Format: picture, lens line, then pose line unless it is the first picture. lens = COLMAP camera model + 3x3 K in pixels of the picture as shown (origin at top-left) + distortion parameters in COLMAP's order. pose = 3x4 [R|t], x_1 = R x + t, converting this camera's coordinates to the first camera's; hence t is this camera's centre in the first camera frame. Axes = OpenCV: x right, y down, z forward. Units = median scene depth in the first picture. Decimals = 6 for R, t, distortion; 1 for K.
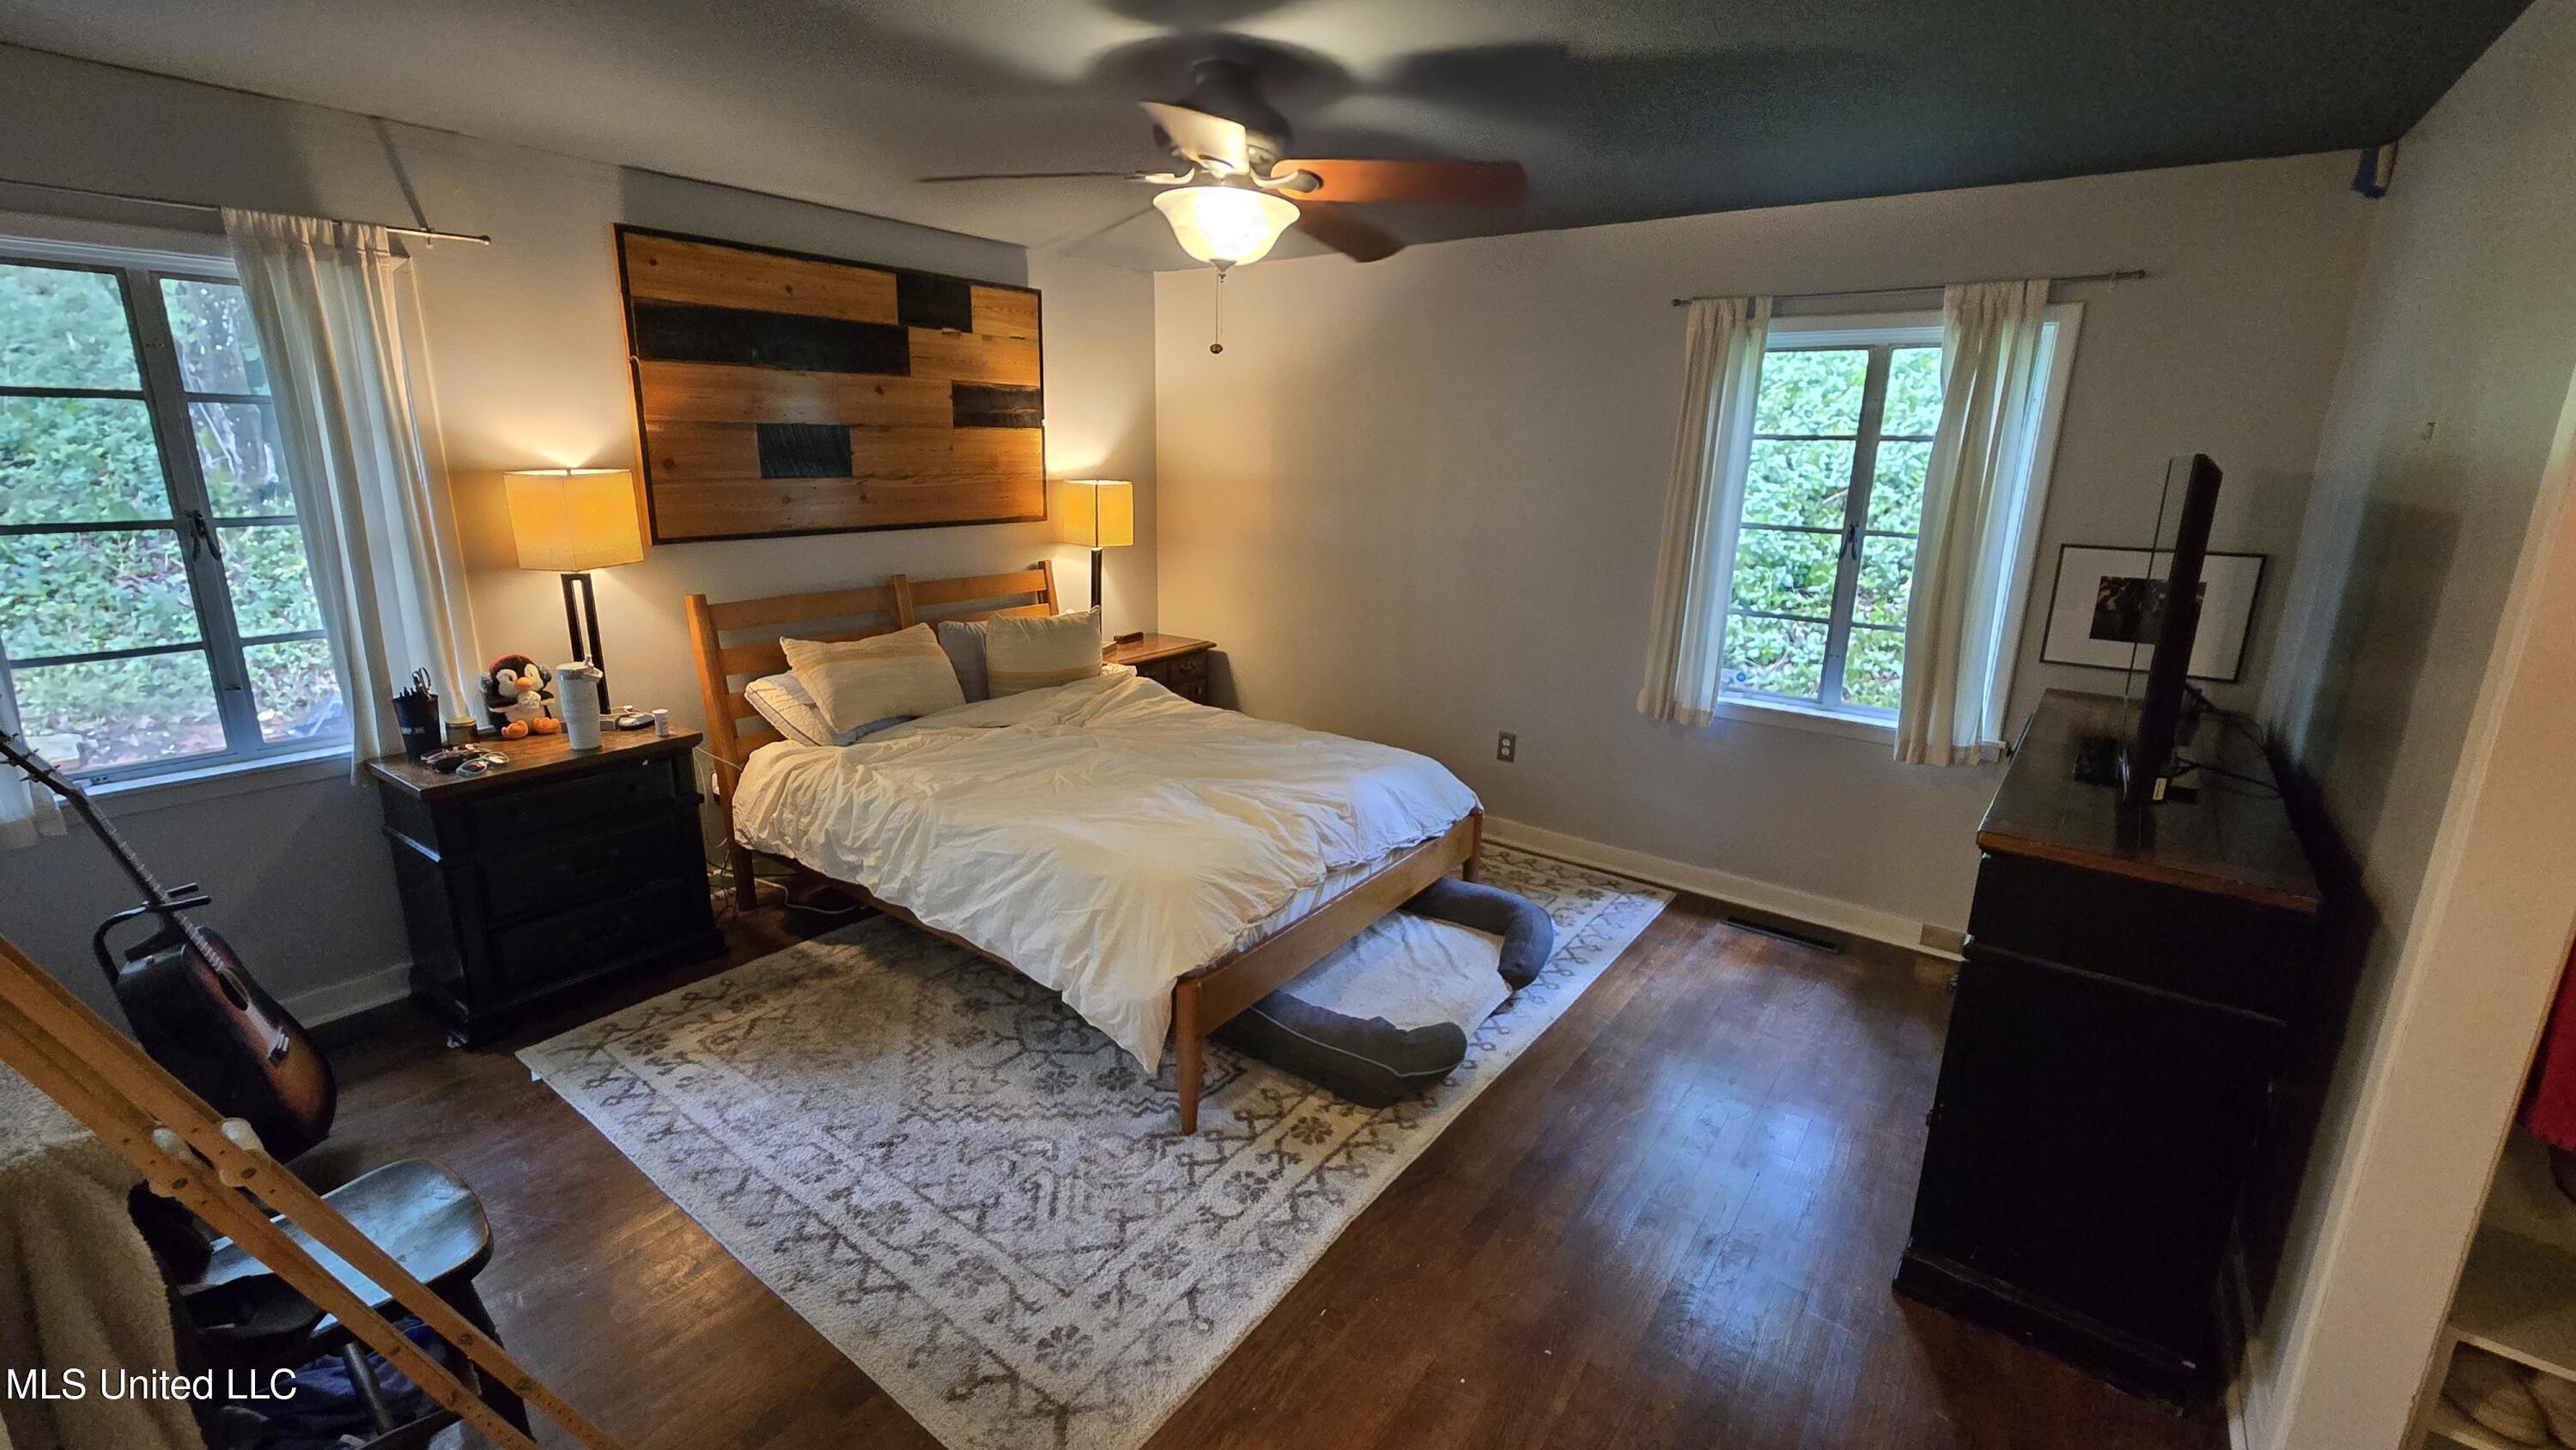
lens RADIAL K [[1059.2, 0, 1288.0], [0, 1059.2, 725.0], [0, 0, 1]] dist [-0.002569, -0.000278]
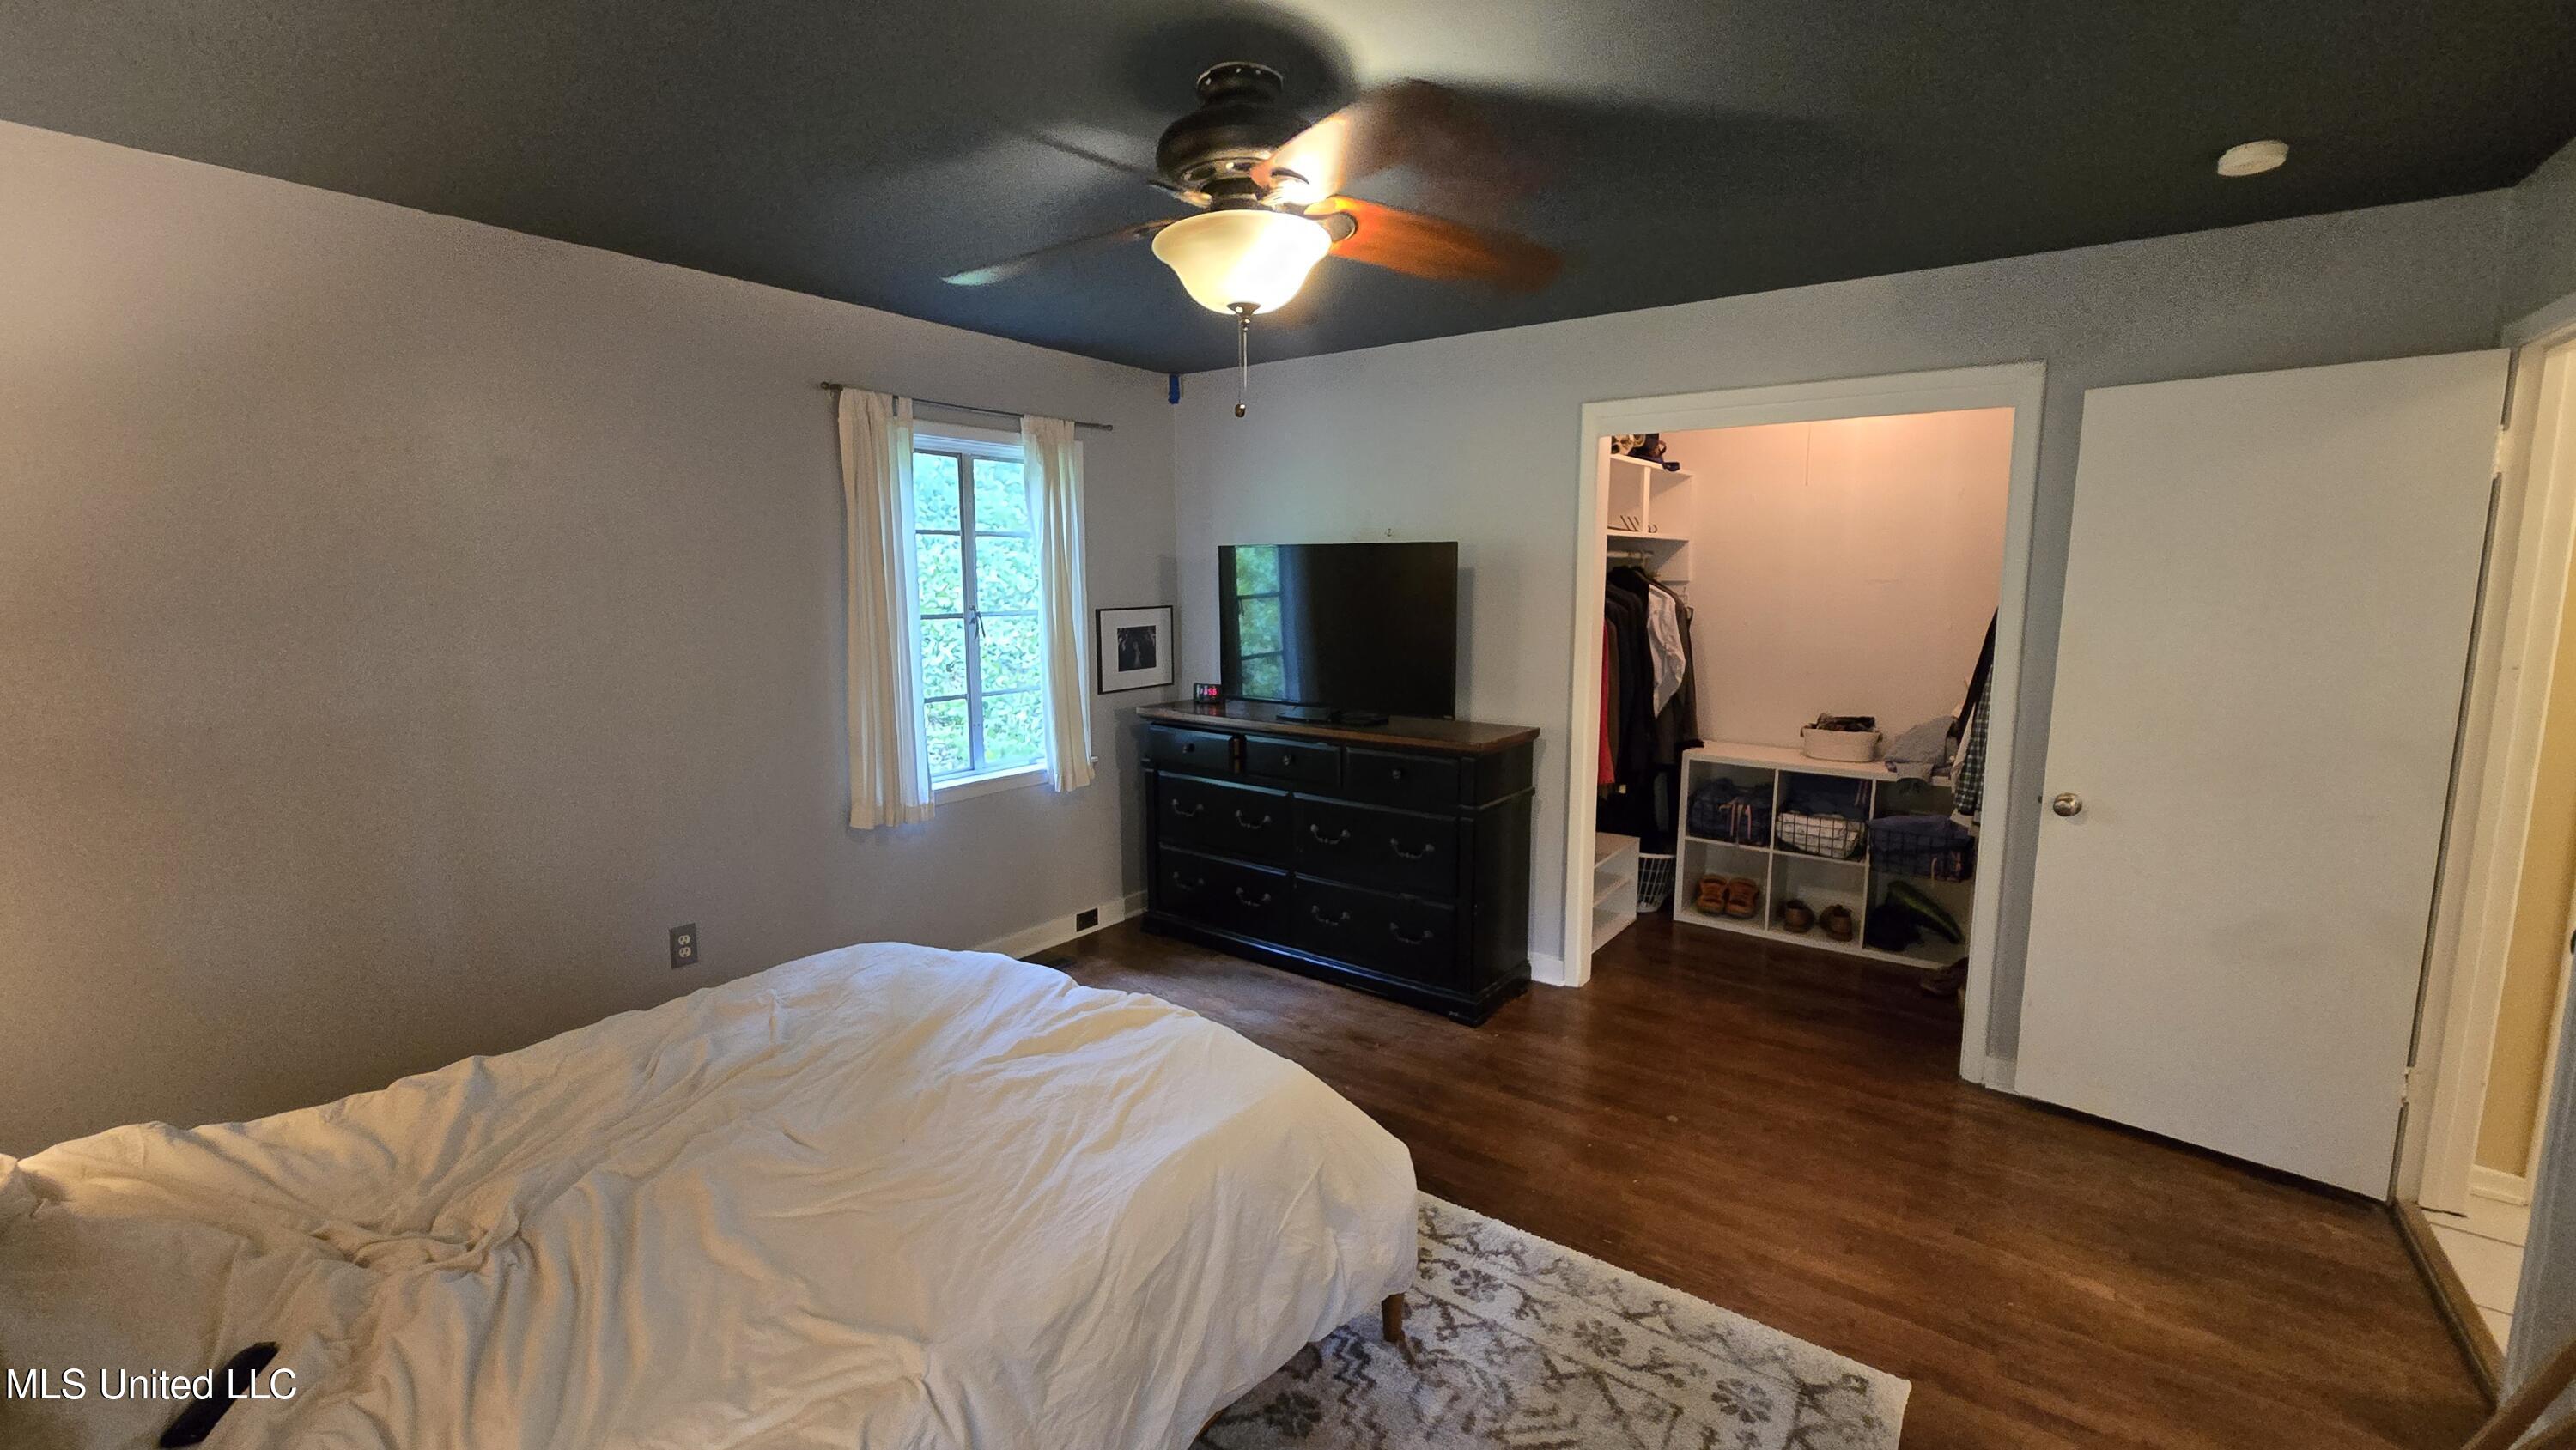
lens RADIAL K [[1051.8, 0, 1290.1], [0, 1051.8, 715.5], [0, 0, 1]] dist [0.000247, -0.000100]
pose [[-0.014198, -0.156719, 0.987541, -0.735382], [0.256687, 0.953971, 0.155082, -0.203679], [-0.966390, 0.255690, 0.026683, 0.820382]]
